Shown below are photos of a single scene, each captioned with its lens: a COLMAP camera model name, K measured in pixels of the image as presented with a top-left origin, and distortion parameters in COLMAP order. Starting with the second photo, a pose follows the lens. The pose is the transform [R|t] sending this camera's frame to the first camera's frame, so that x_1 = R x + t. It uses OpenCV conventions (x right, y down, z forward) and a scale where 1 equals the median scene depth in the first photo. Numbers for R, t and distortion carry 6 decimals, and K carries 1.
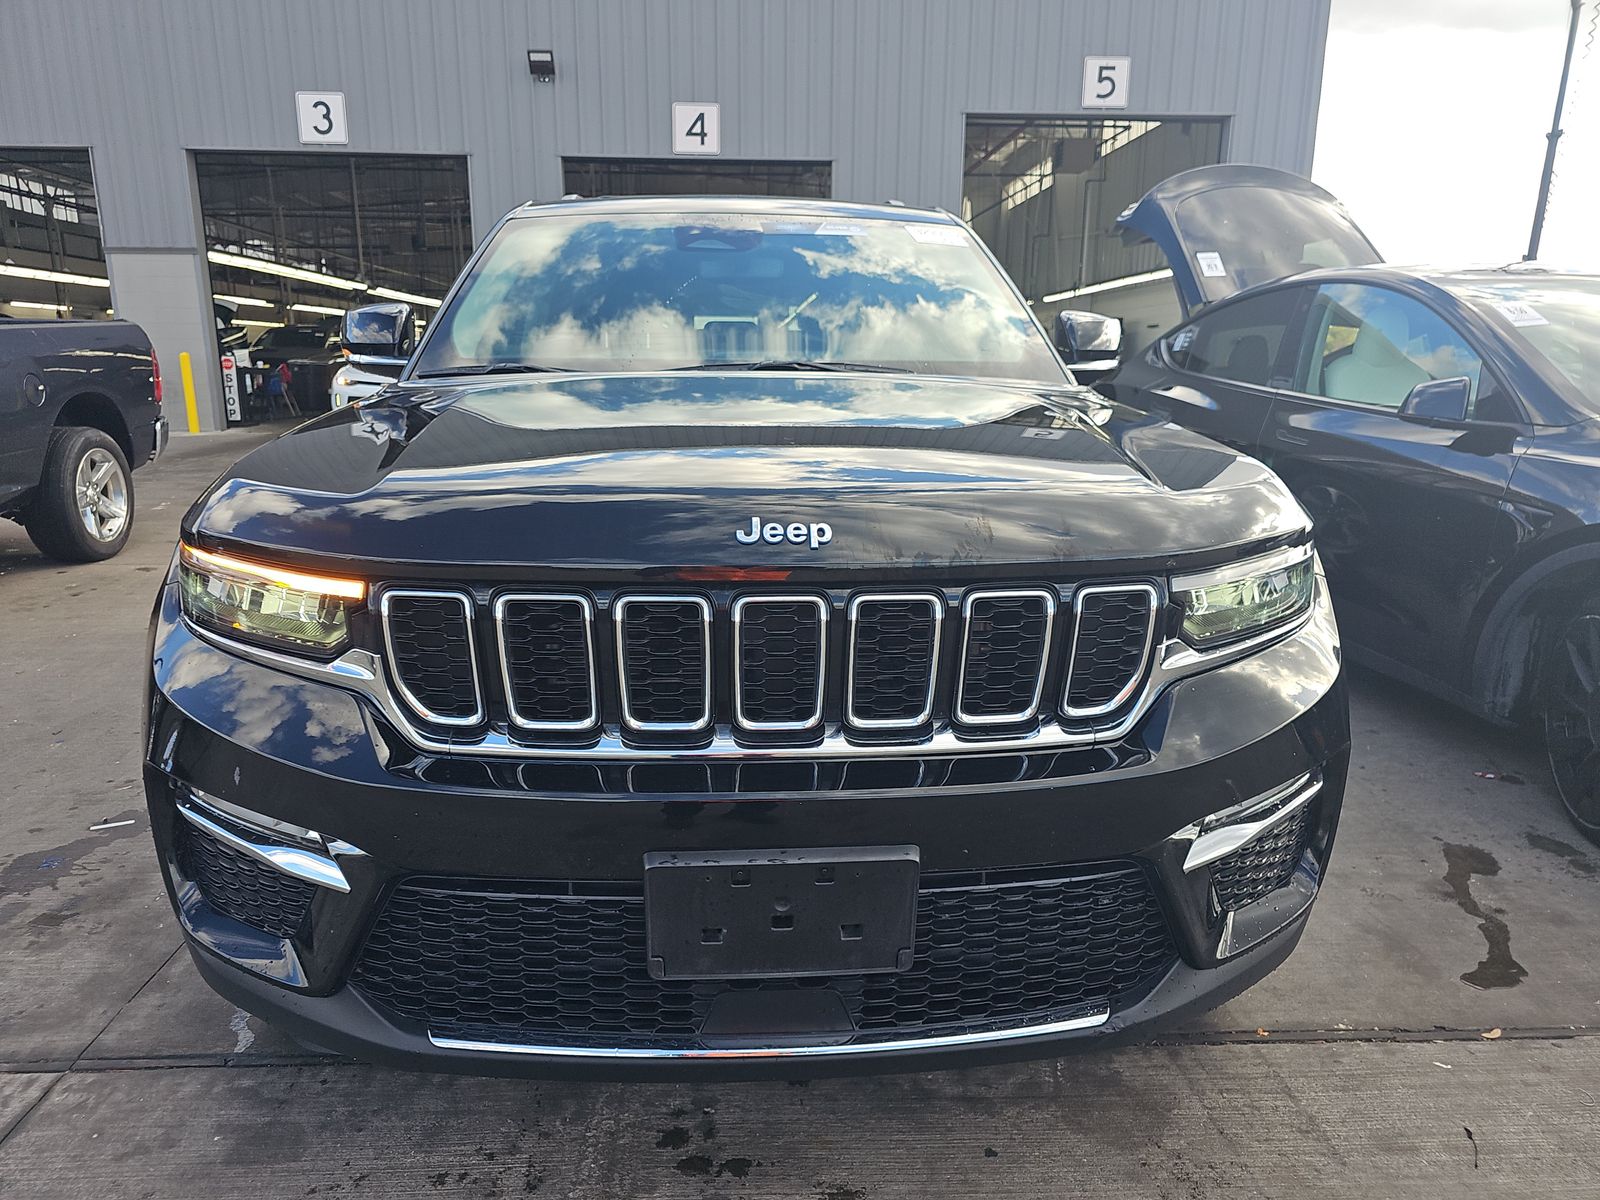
lens RADIAL K [[1067.1, 0, 798.0], [0, 1067.1, 603.7], [0, 0, 1]] dist [0.032944, -0.030127]
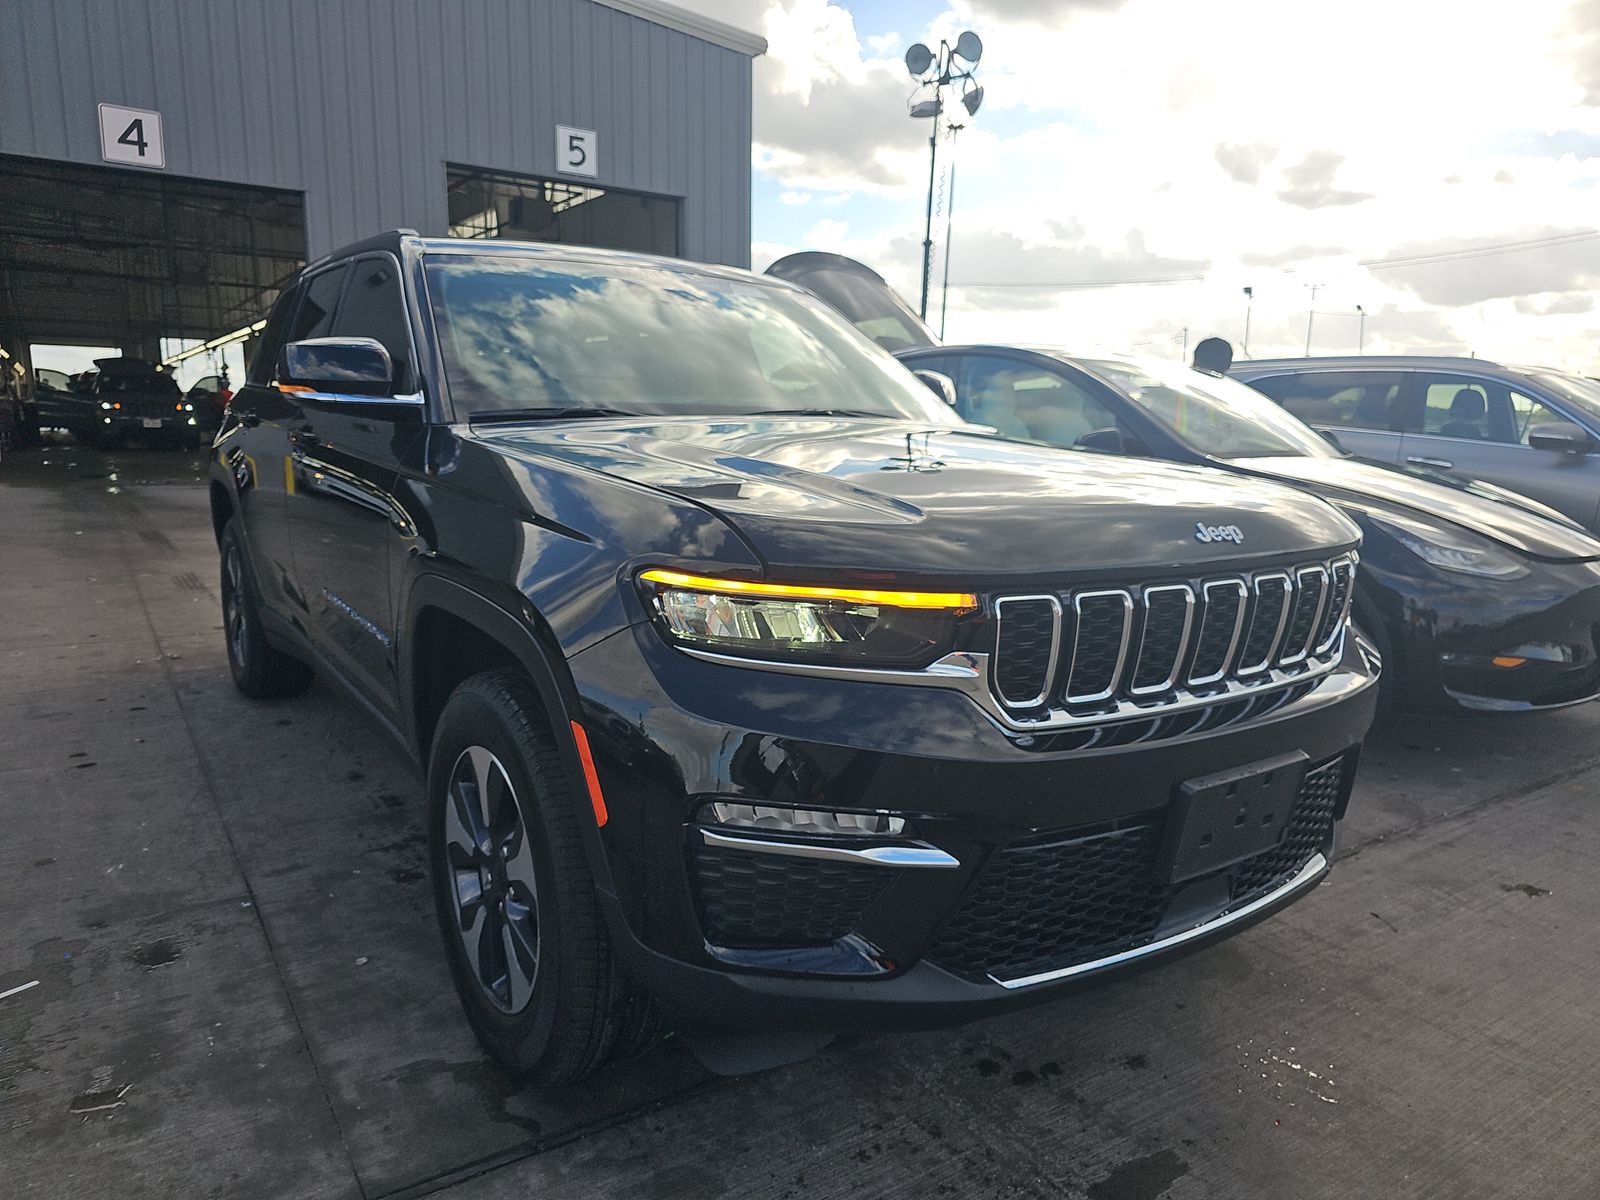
lens RADIAL K [[1067.1, 0, 790.7], [0, 1067.1, 599.5], [0, 0, 1]] dist [0.032944, -0.030127]
pose [[0.860637, -0.071139, 0.504225, -0.102150], [0.094991, 0.995241, -0.021721, -0.000634], [-0.500280, 0.066590, 0.863299, 0.007541]]
